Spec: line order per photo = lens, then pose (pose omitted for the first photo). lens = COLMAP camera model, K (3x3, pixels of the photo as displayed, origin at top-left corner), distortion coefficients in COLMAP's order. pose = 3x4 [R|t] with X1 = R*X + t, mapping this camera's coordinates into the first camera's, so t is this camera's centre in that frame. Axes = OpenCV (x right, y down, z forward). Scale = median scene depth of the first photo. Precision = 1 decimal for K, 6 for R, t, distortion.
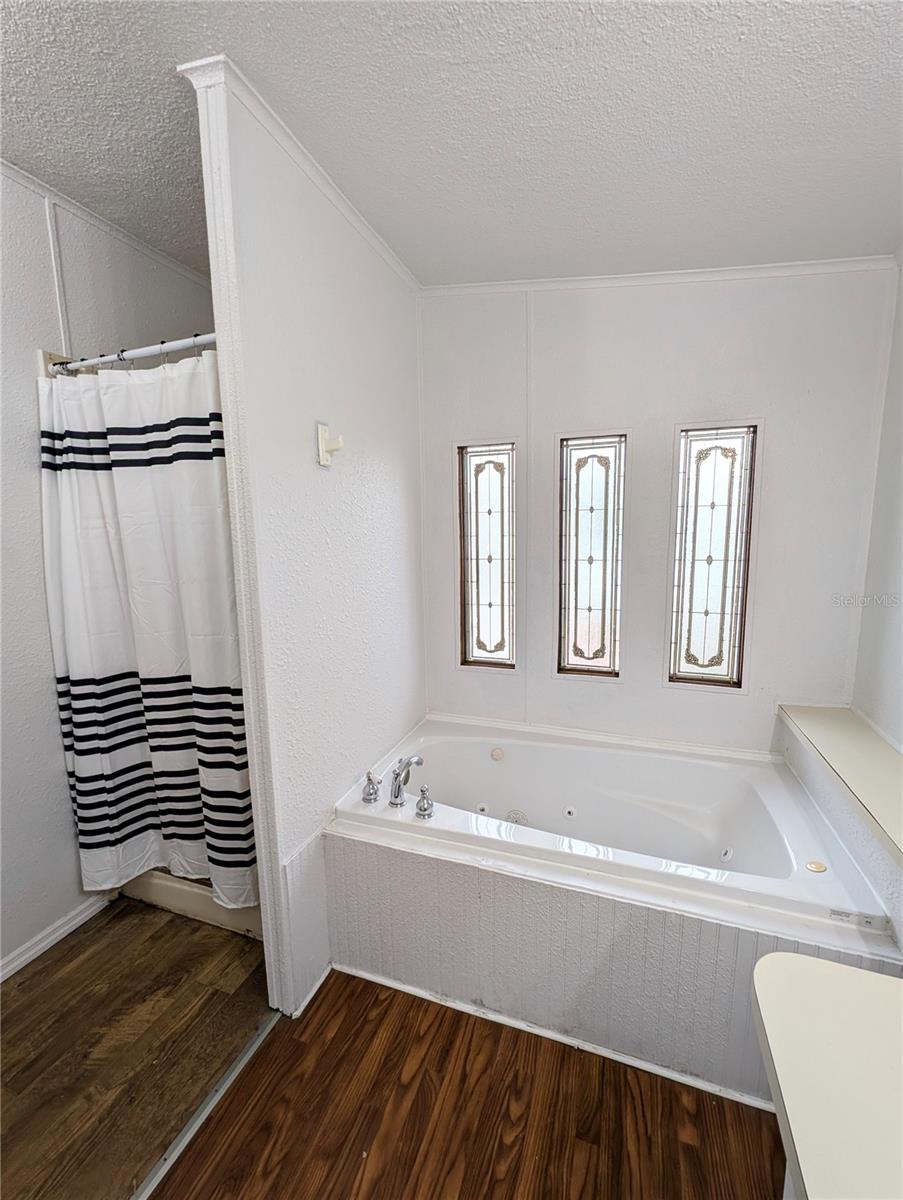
lens RADIAL K [[493.9, 0, 453.6], [0, 493.9, 603.5], [0, 0, 1]] dist [0.004637, -0.001222]
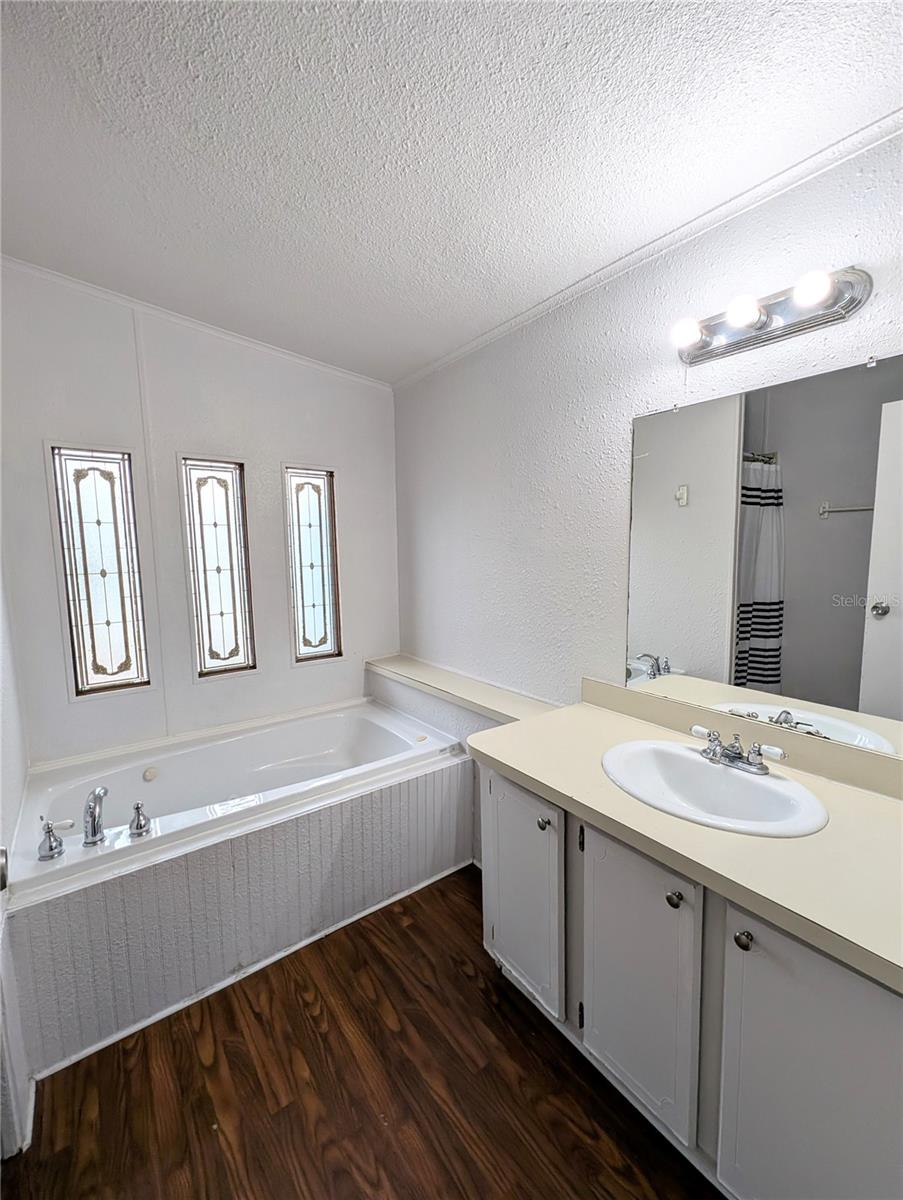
lens RADIAL K [[493.9, 0, 453.6], [0, 493.9, 601.1], [0, 0, 1]] dist [0.004637, -0.001222]
pose [[0.555166, -0.079616, 0.827920, -0.421240], [0.128602, 0.991654, 0.009127, 0.047131], [-0.821737, 0.101405, 0.560771, -0.065248]]
